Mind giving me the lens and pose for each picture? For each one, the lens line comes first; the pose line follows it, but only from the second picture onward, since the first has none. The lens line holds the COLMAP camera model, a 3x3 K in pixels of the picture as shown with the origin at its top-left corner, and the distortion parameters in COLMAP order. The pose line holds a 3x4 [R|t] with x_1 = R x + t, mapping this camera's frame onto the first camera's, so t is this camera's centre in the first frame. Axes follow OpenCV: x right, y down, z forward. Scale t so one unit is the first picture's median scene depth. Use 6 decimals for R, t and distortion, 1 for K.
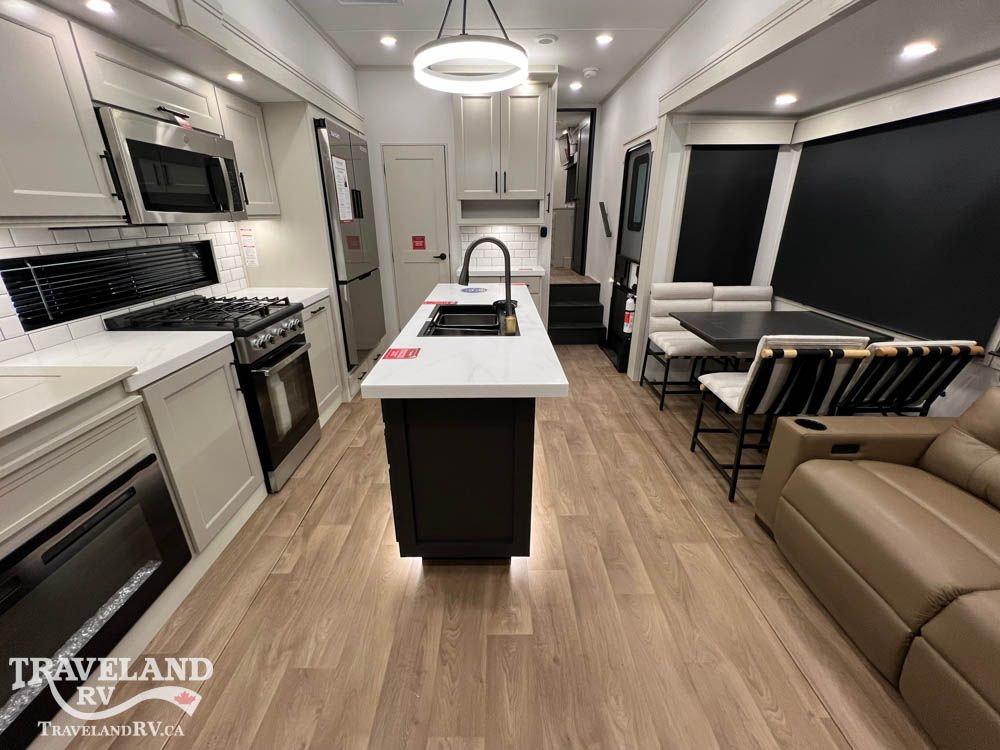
lens RADIAL K [[400.9, 0, 500.5], [0, 400.9, 368.8], [0, 0, 1]] dist [-0.002076, 0.000339]
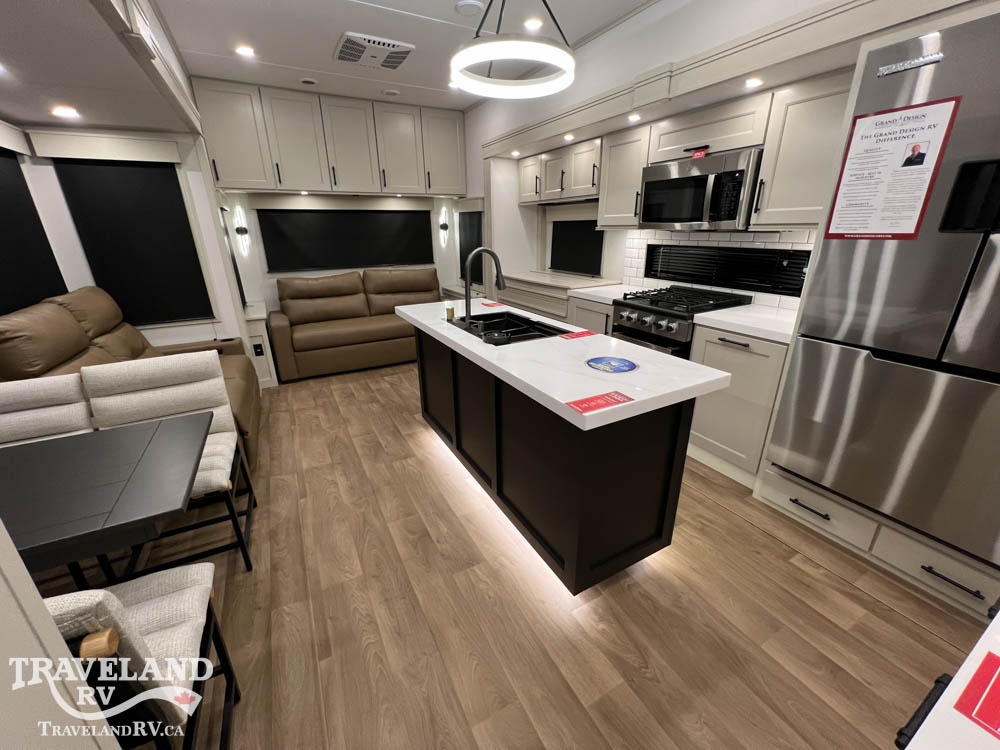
lens RADIAL K [[400.9, 0, 500.6], [0, 400.9, 372.2], [0, 0, 1]] dist [-0.002076, 0.000339]
pose [[-0.878000, 0.174638, -0.445666, 0.341479], [-0.161343, 0.768604, 0.619045, -0.549470], [0.450649, 0.615426, -0.646657, 1.415201]]
